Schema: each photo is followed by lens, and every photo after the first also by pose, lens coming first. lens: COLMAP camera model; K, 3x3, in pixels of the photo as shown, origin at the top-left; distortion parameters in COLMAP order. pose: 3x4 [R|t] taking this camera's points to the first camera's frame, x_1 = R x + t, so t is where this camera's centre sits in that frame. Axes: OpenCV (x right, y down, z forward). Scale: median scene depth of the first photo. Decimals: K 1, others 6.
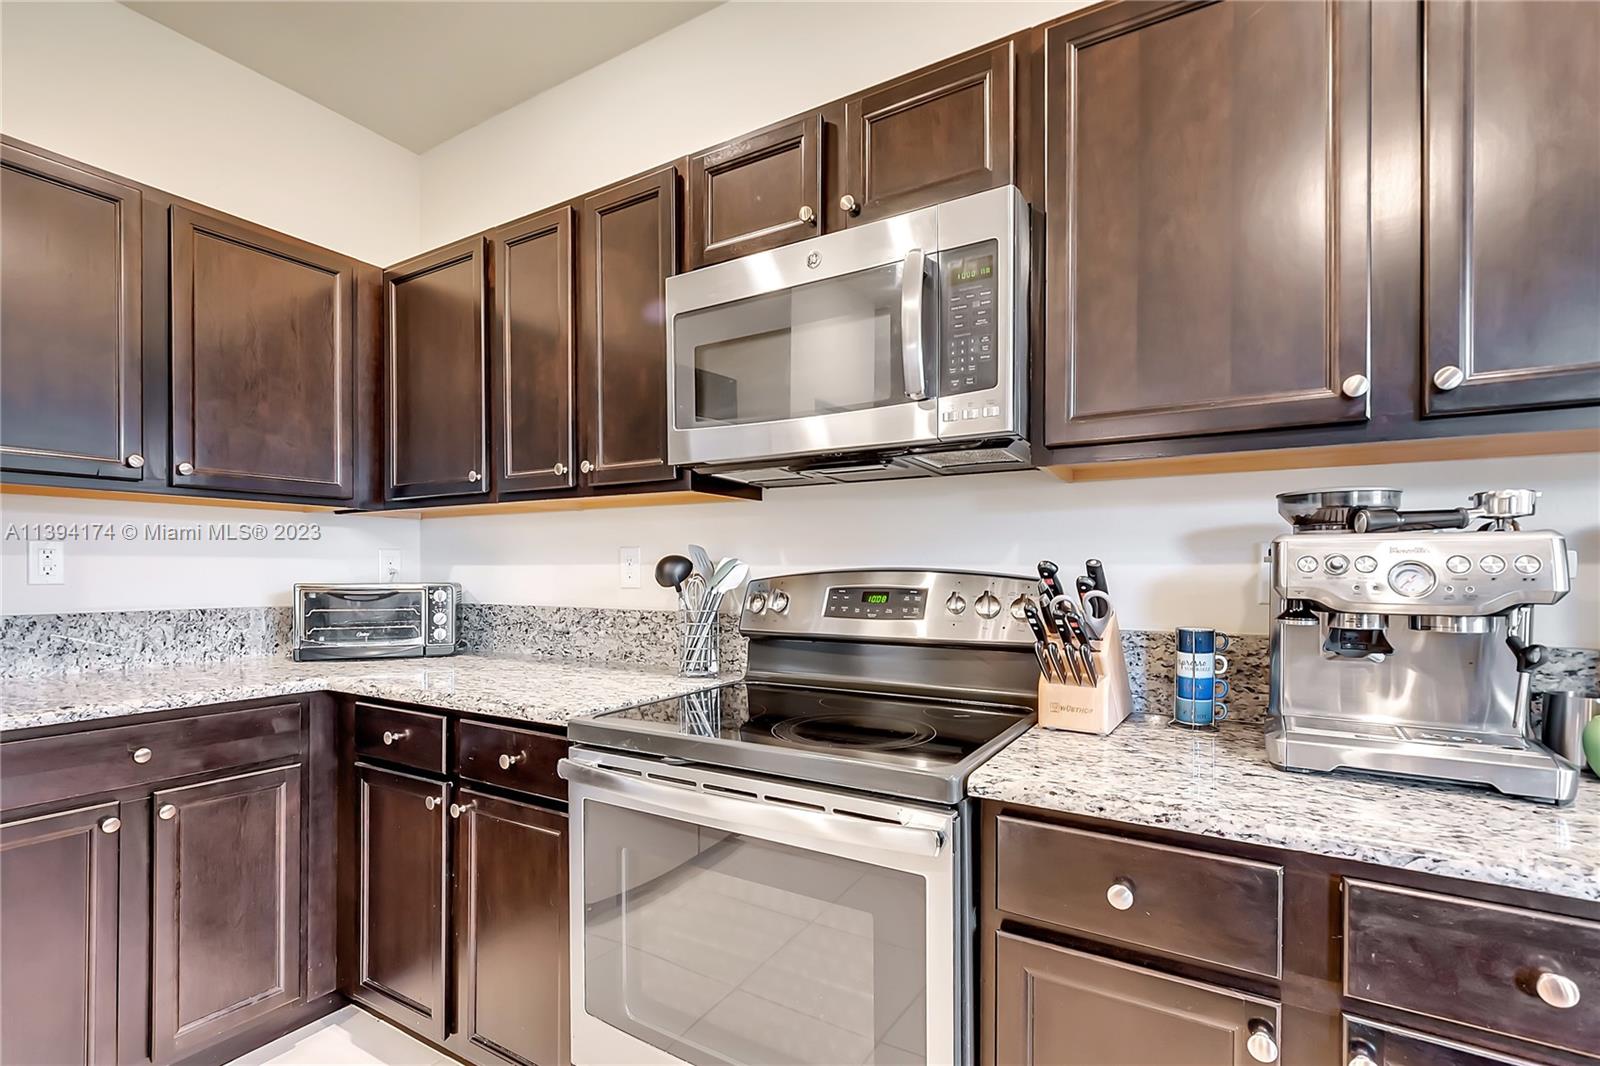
lens RADIAL K [[722.9, 0, 800.3], [0, 722.9, 575.2], [0, 0, 1]] dist [0.004850, 0.000026]
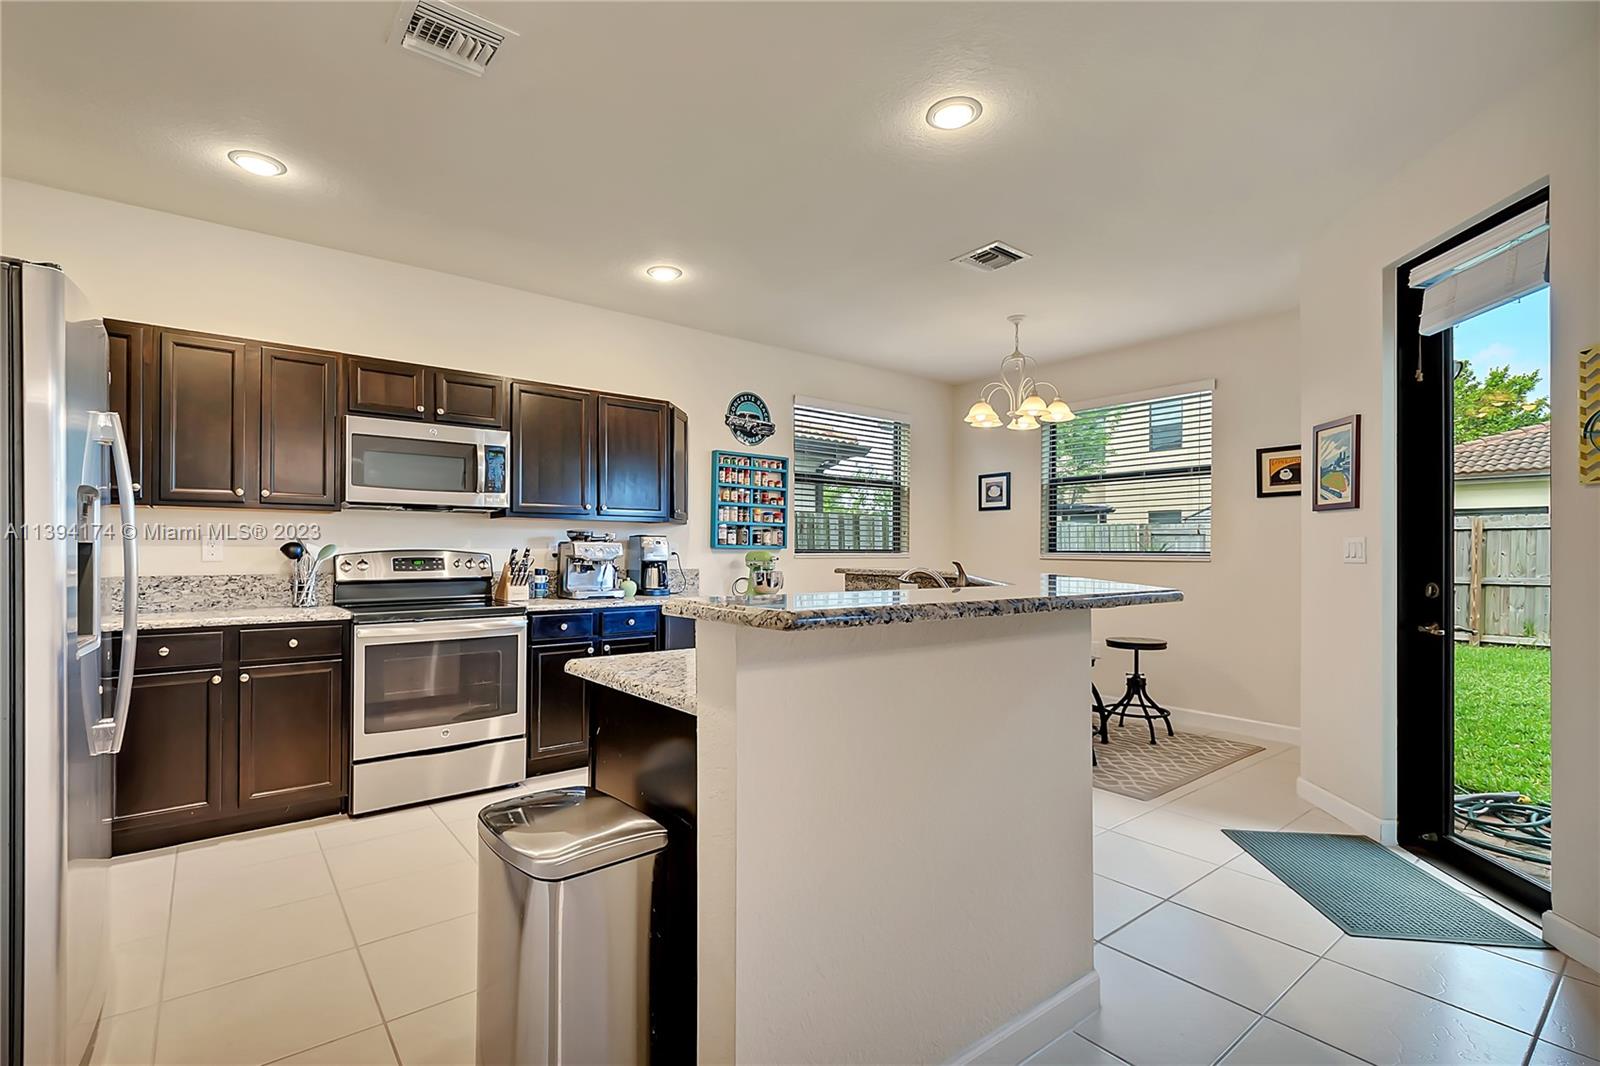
lens RADIAL K [[728.4, 0, 783.7], [0, 728.4, 542.1], [0, 0, 1]] dist [0.000413, -0.000239]
pose [[0.359914, 0.009781, 0.932934, -1.409246], [0.003076, 0.999927, -0.011670, -0.002179], [-0.932980, 0.007070, 0.359858, -0.805715]]
